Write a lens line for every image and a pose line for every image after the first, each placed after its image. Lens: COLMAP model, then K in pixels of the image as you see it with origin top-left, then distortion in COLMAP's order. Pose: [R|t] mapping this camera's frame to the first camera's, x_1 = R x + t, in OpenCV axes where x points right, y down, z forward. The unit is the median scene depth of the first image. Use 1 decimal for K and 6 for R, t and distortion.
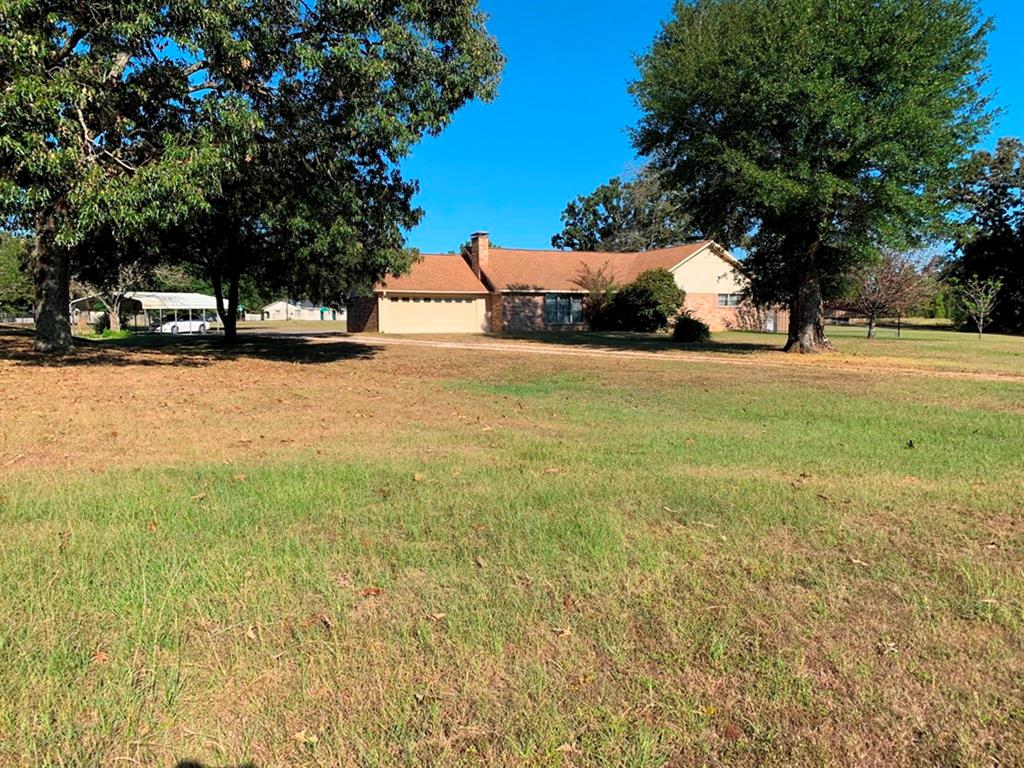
lens RADIAL K [[784.5, 0, 506.3], [0, 784.5, 372.3], [0, 0, 1]] dist [0.041643, -0.035021]
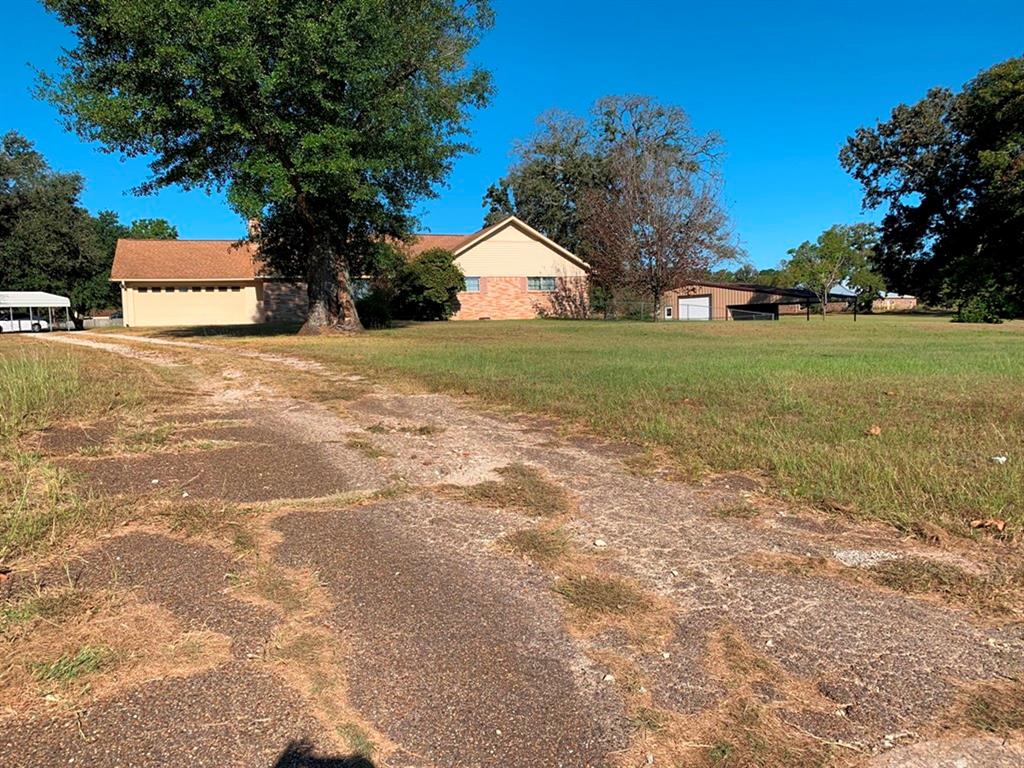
lens RADIAL K [[784.5, 0, 514.5], [0, 784.5, 385.0], [0, 0, 1]] dist [0.041643, -0.035021]
pose [[0.993421, -0.010002, -0.114078, 0.372439], [0.011958, 0.999793, 0.016479, 0.007557], [0.113889, -0.017734, 0.993335, 0.127386]]
